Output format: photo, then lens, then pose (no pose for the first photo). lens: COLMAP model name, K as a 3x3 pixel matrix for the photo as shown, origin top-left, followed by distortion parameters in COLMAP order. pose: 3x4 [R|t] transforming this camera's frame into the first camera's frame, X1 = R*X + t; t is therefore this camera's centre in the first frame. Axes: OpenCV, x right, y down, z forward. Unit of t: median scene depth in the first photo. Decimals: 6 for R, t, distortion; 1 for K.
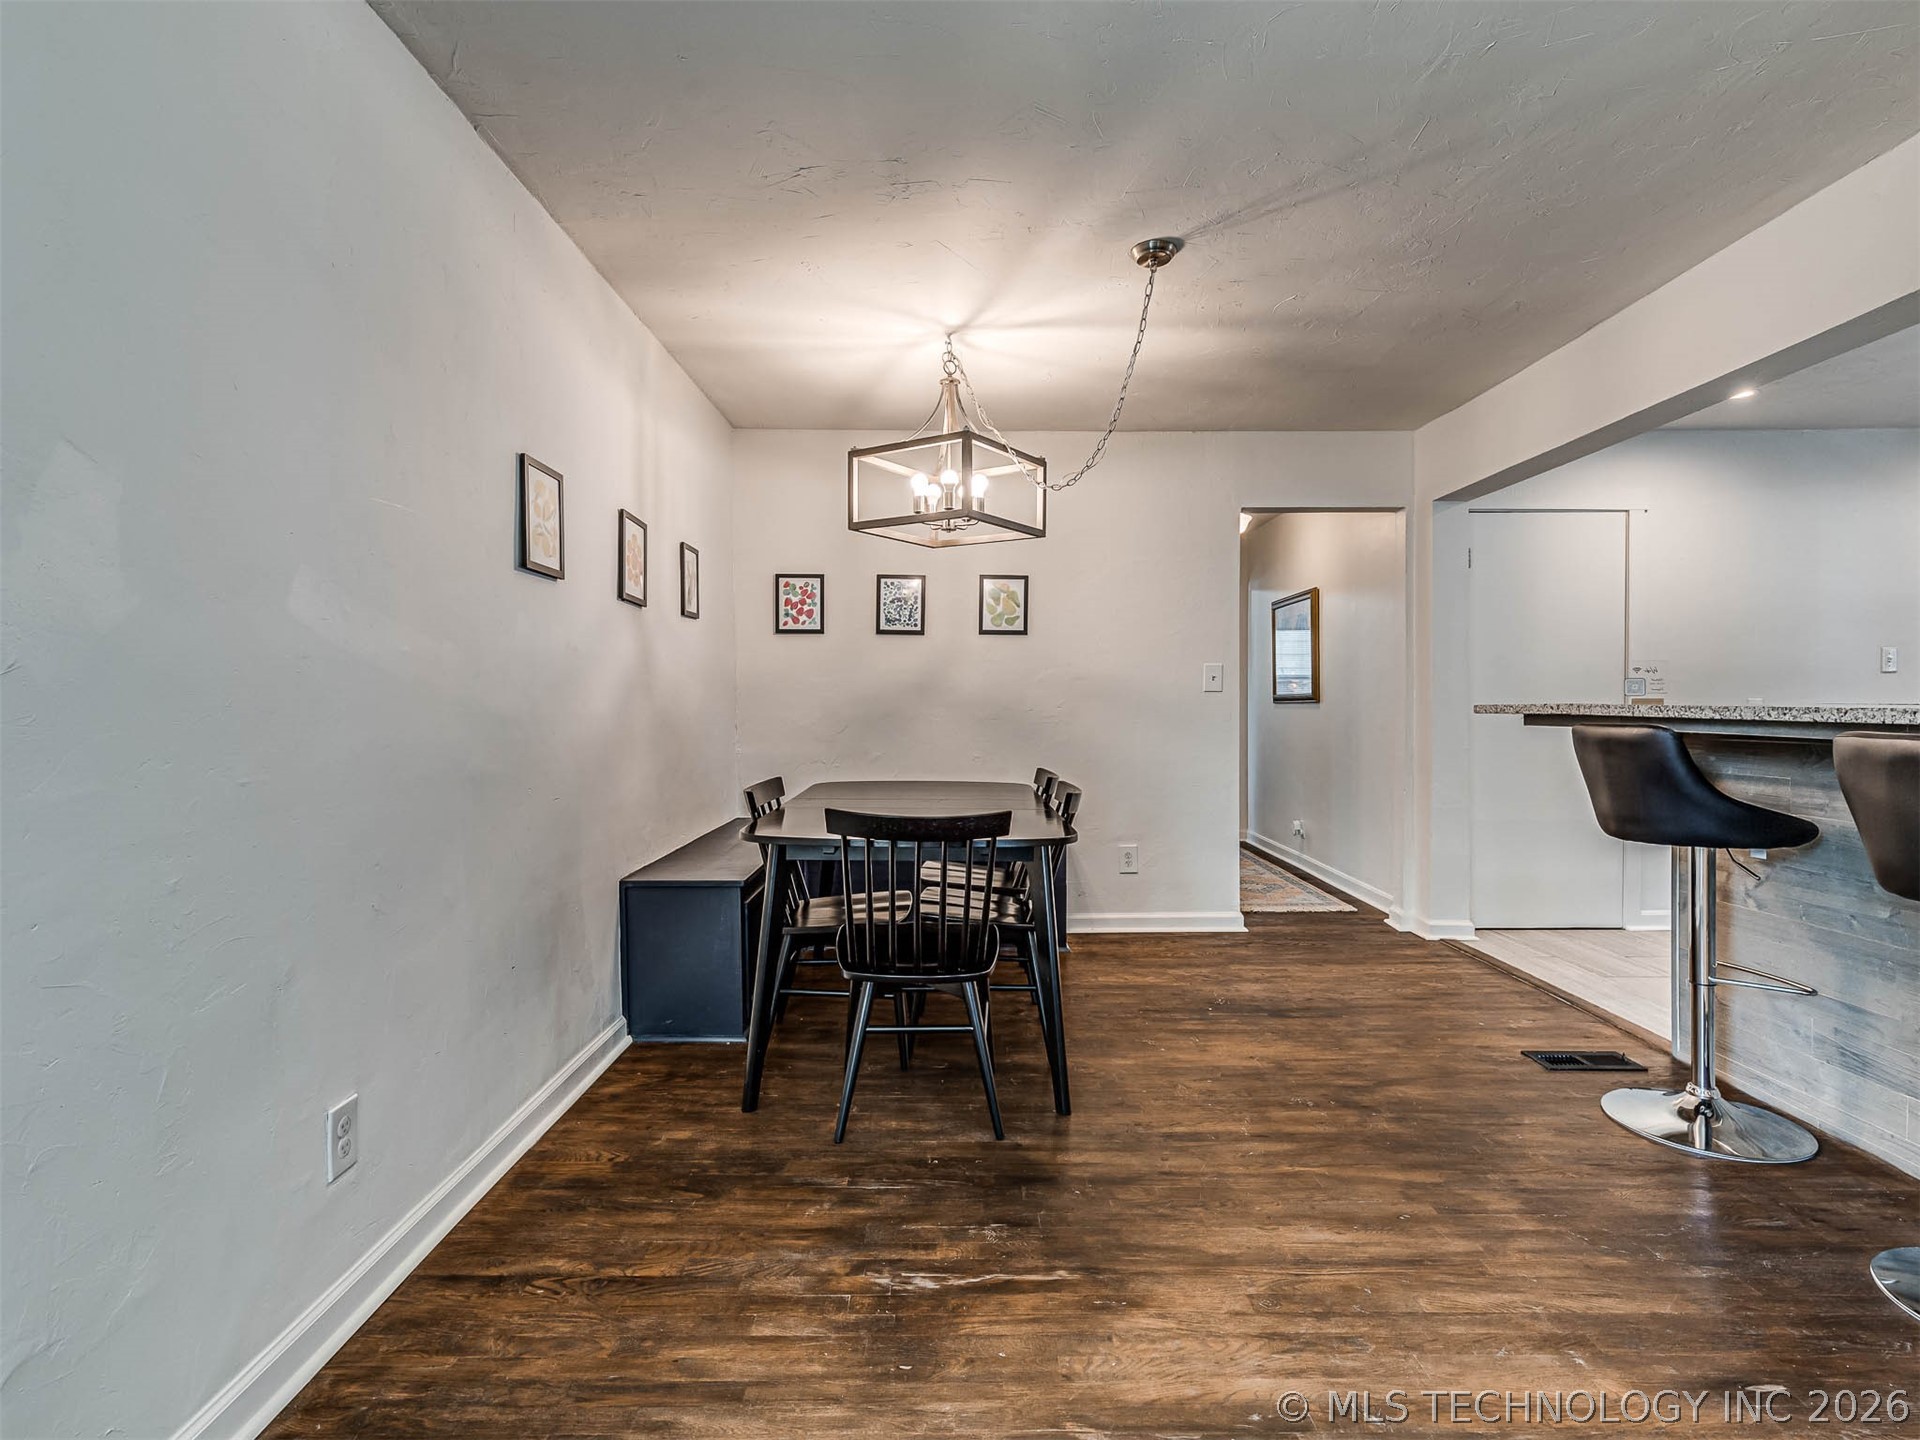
lens RADIAL K [[940.3, 0, 936.5], [0, 940.3, 712.2], [0, 0, 1]] dist [0.003435, 0.000007]
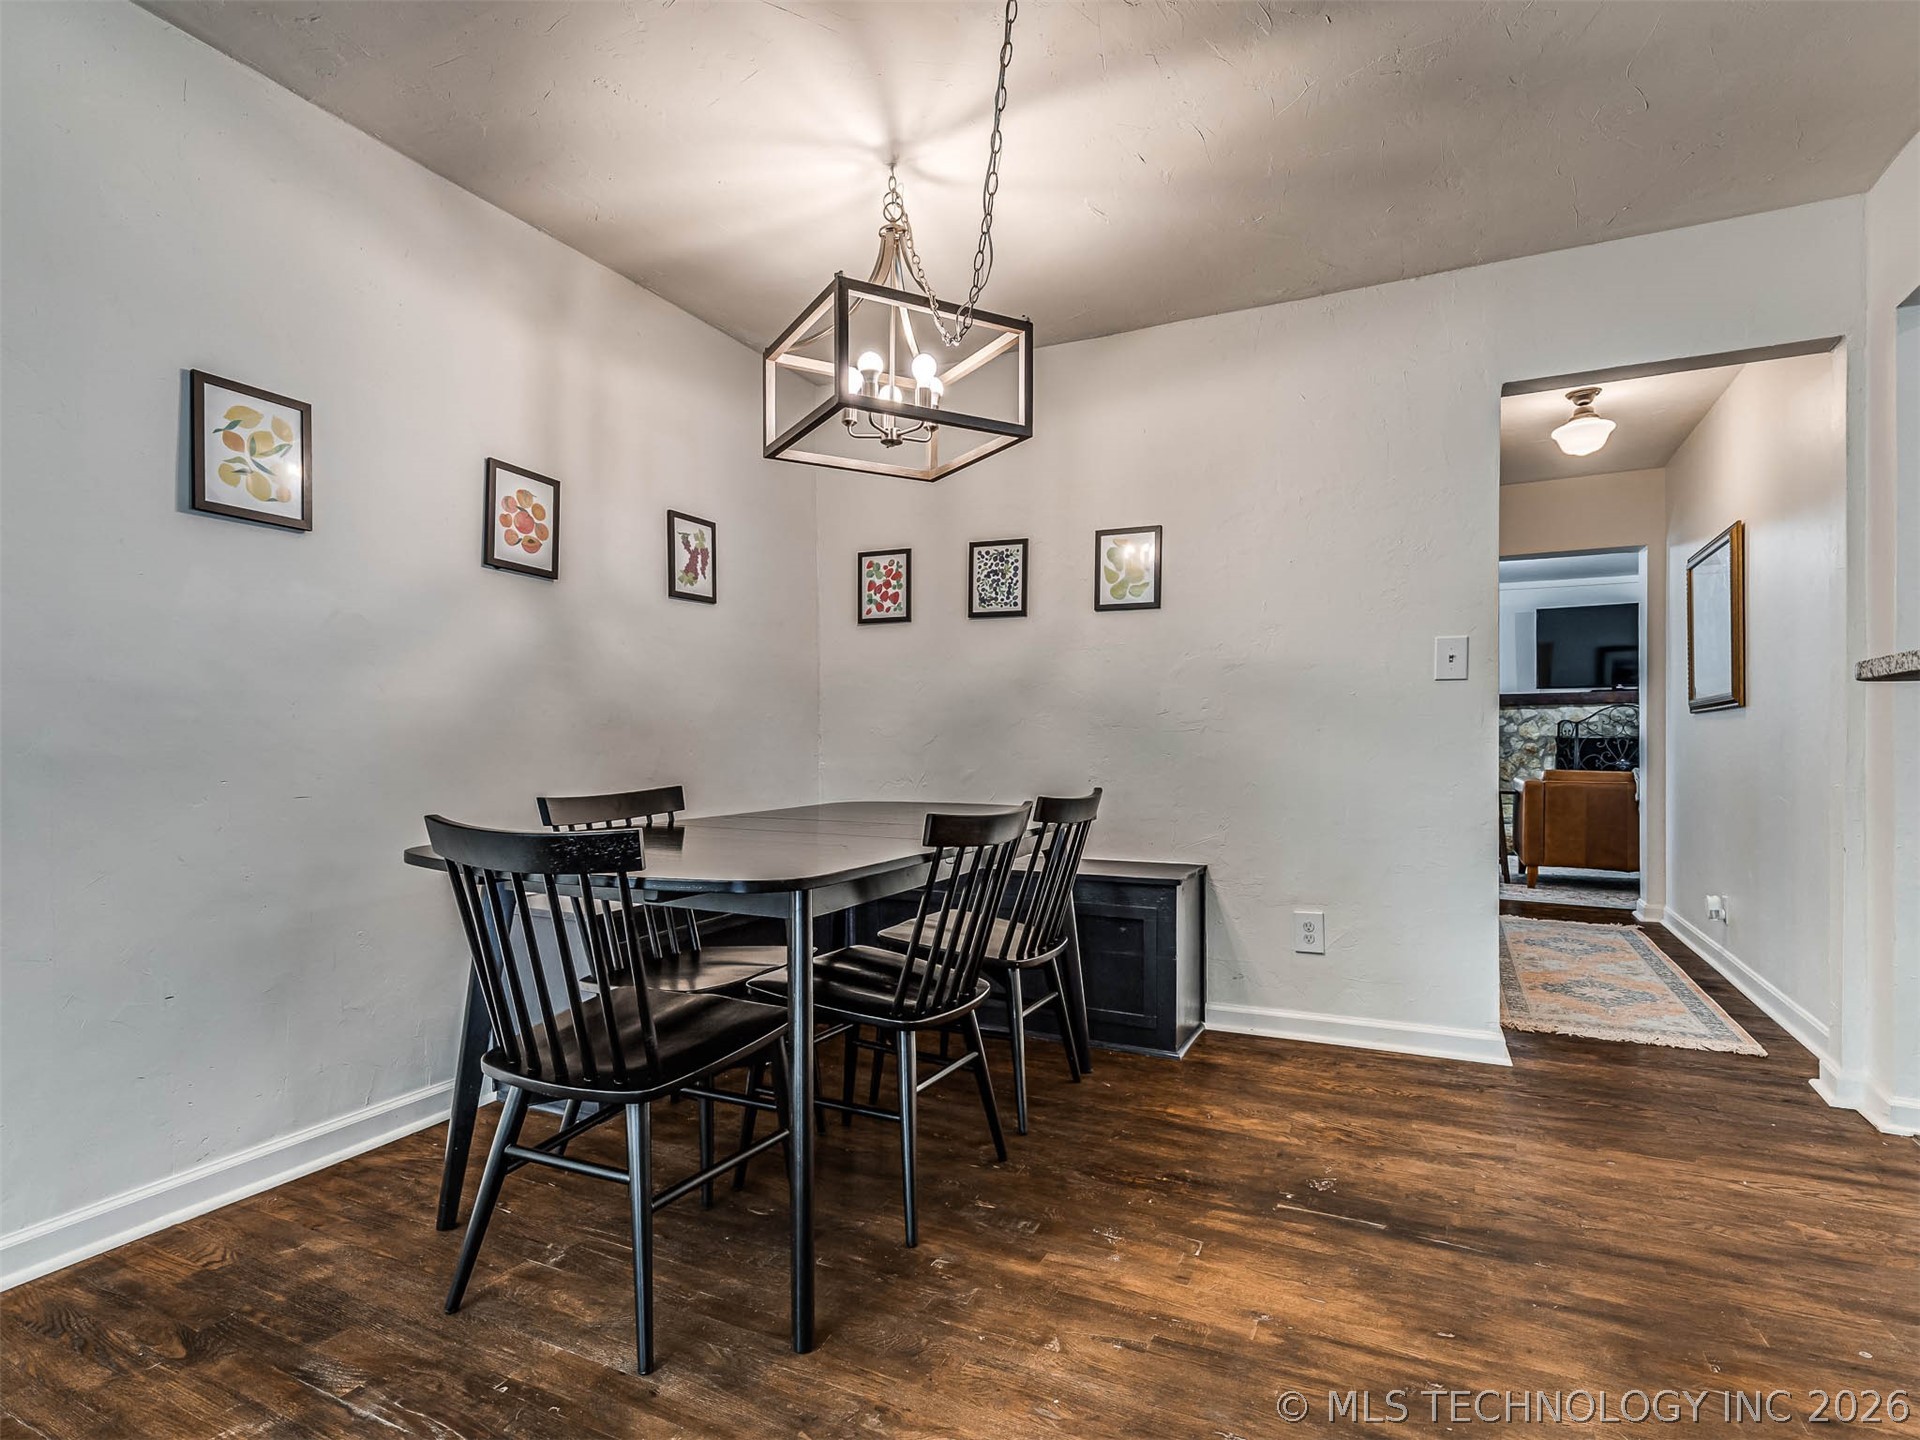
lens RADIAL K [[952.0, 0, 955.5], [0, 952.0, 745.1], [0, 0, 1]] dist [0.003380, 0.000998]
pose [[0.905803, 0.002314, -0.423693, 0.264649], [-0.005251, 0.999970, -0.005764, 0.027601], [0.423667, 0.007446, 0.905787, 0.274496]]
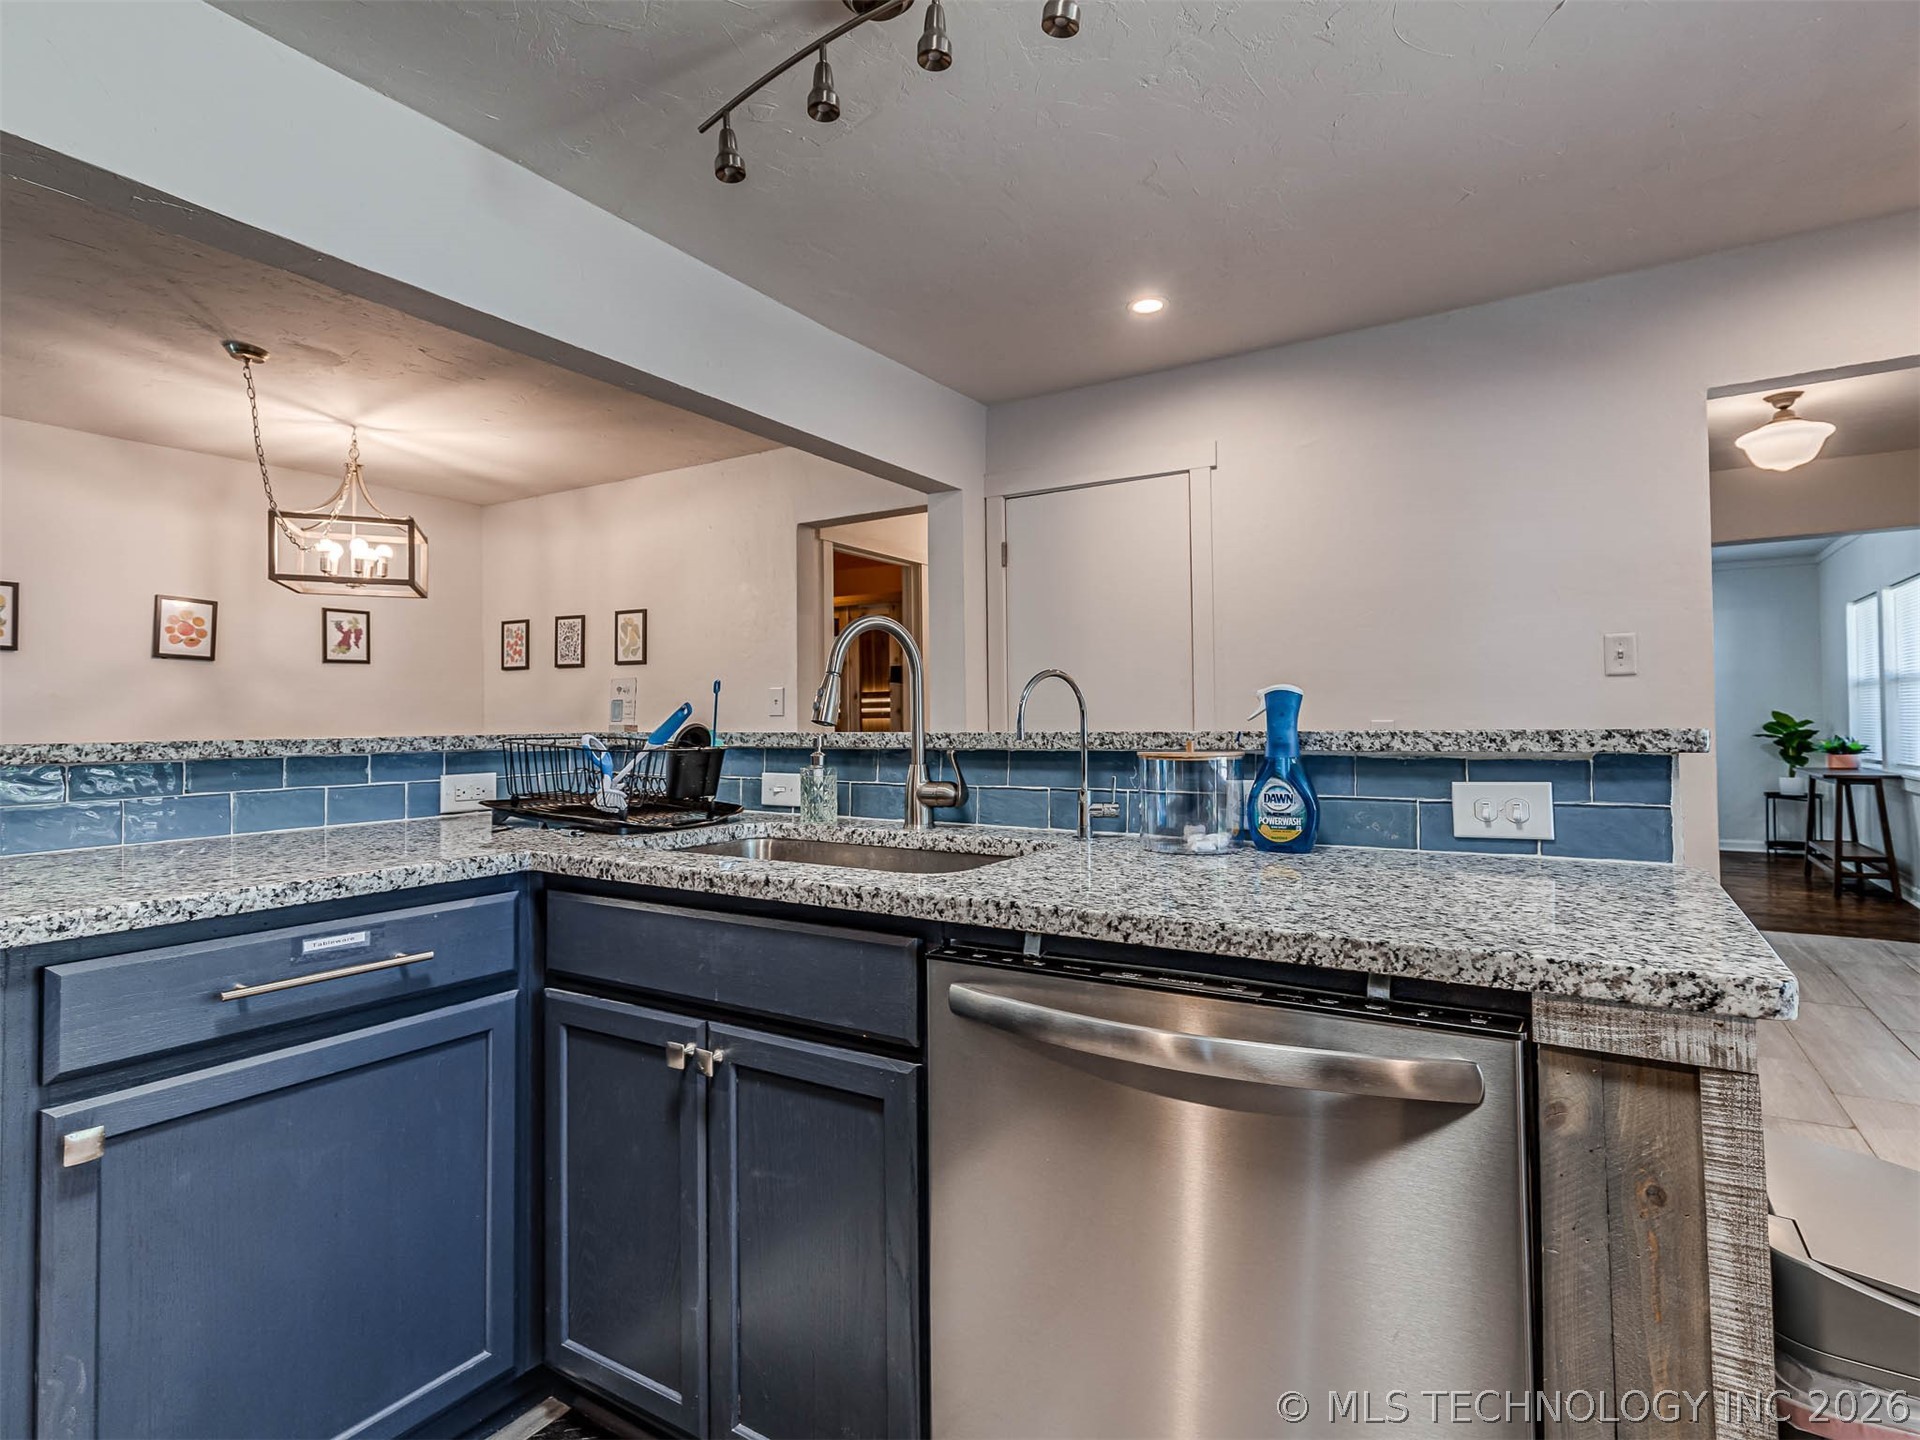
lens RADIAL K [[939.3, 0, 970.4], [0, 939.3, 705.2], [0, 0, 1]] dist [0.000956, -0.000717]
pose [[0.862212, -0.013771, -0.506361, 0.955862], [-0.000306, 0.999616, -0.027706, -0.006486], [0.506548, 0.024043, 0.861876, 0.269219]]
